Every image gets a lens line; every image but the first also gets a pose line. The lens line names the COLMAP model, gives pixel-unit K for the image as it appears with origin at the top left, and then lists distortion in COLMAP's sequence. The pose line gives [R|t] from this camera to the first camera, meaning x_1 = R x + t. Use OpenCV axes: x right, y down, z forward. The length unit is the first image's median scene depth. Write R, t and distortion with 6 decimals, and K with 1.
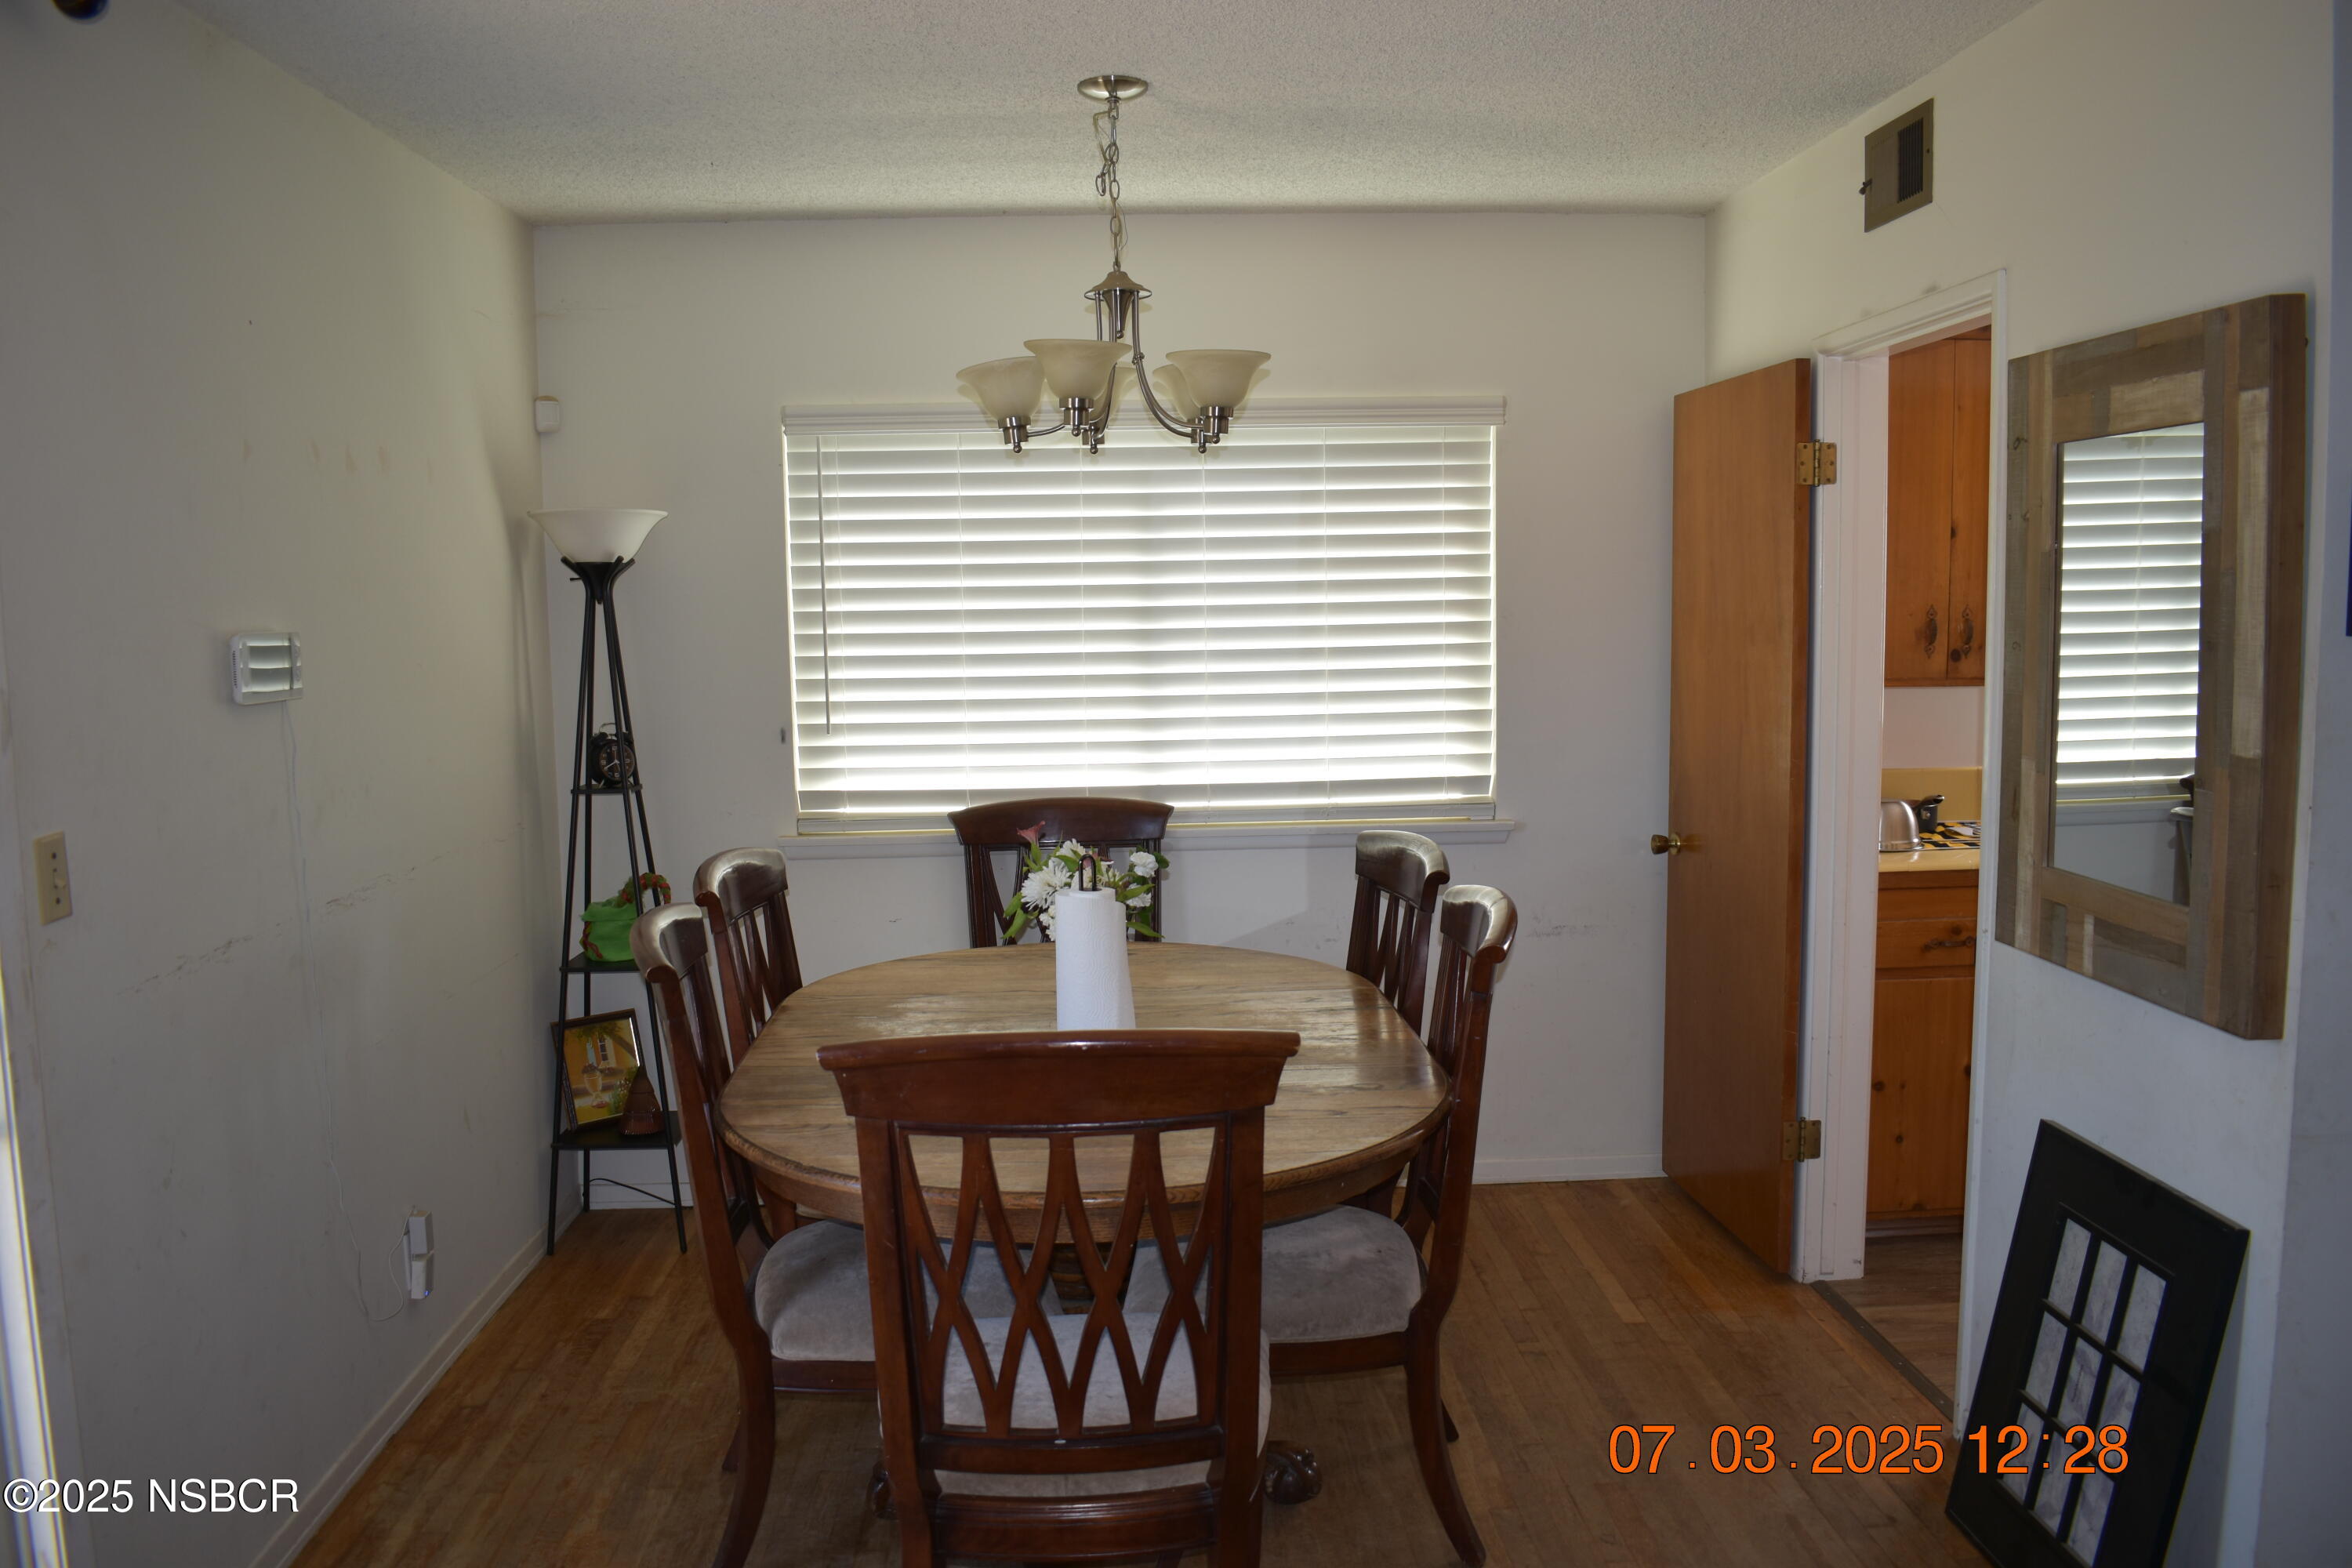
lens RADIAL K [[1852.6, 0, 1175.4], [0, 1852.6, 790.2], [0, 0, 1]] dist [-0.090451, 0.013009]
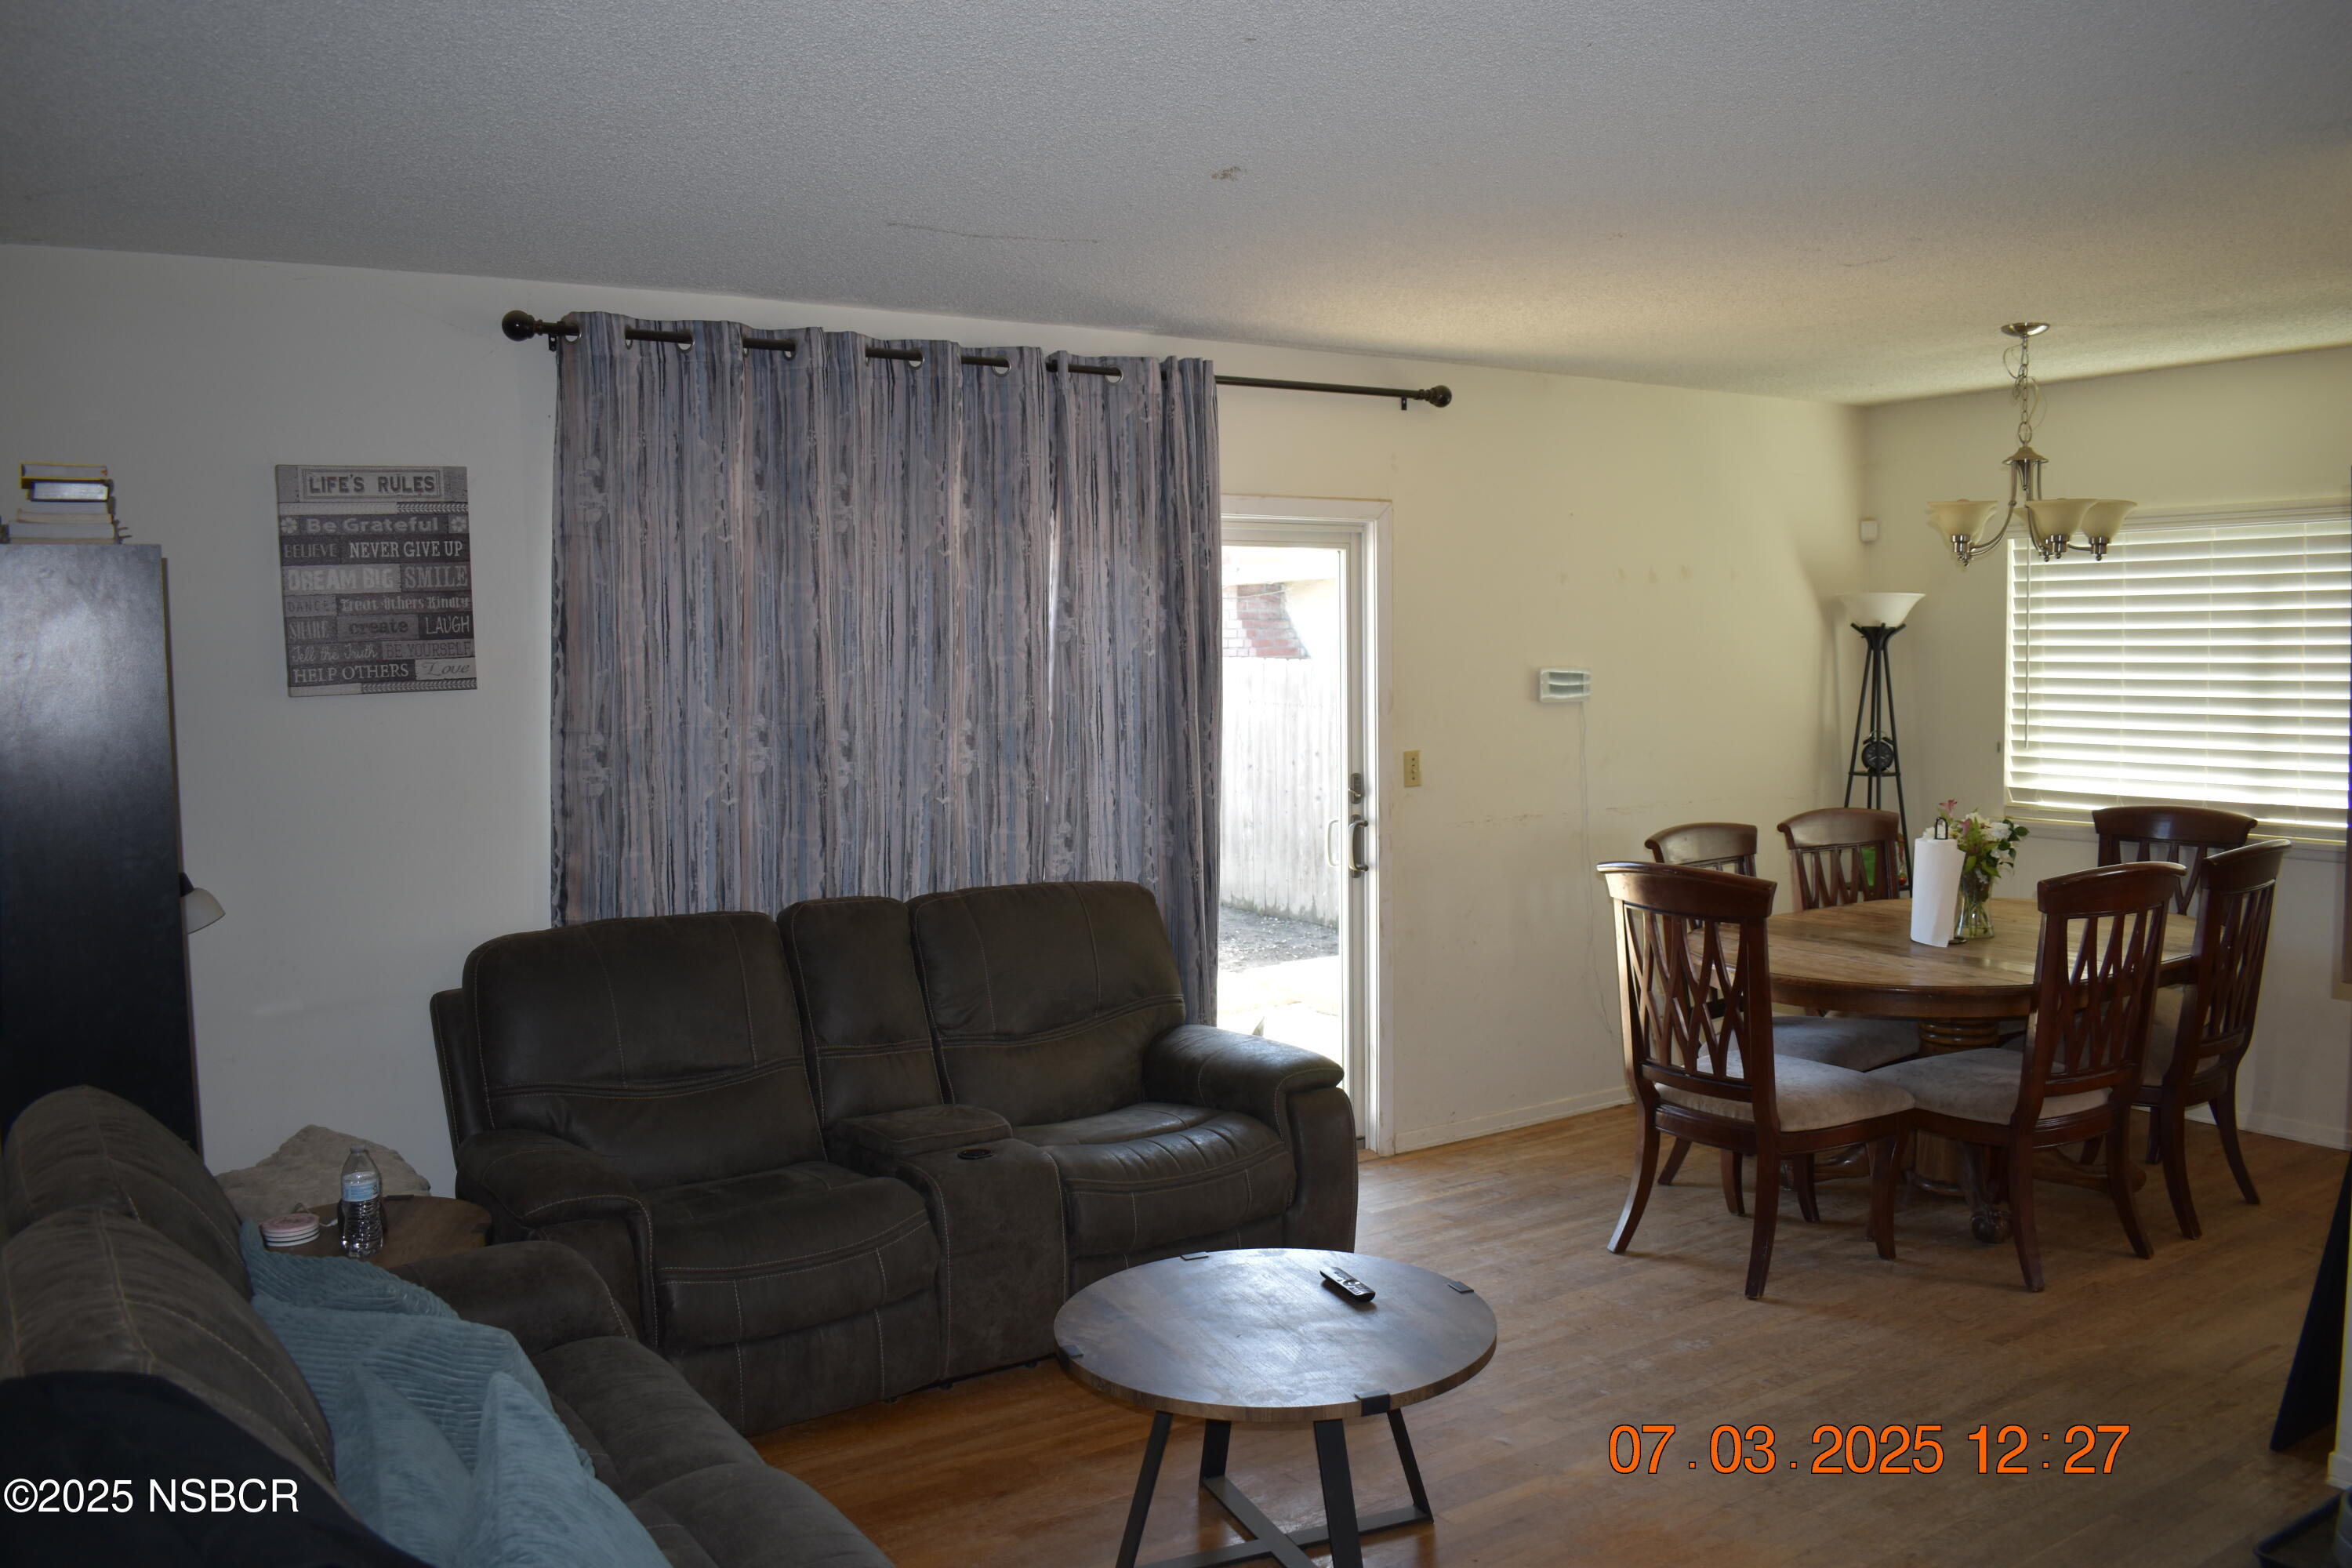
lens RADIAL K [[1852.6, 0, 1174.9], [0, 1852.6, 778.2], [0, 0, 1]] dist [-0.090451, 0.013009]
pose [[0.504951, 0.071013, -0.860222, 0.715220], [-0.087353, 0.995697, 0.030921, 0.006952], [0.858717, 0.059530, 0.508981, -0.281947]]
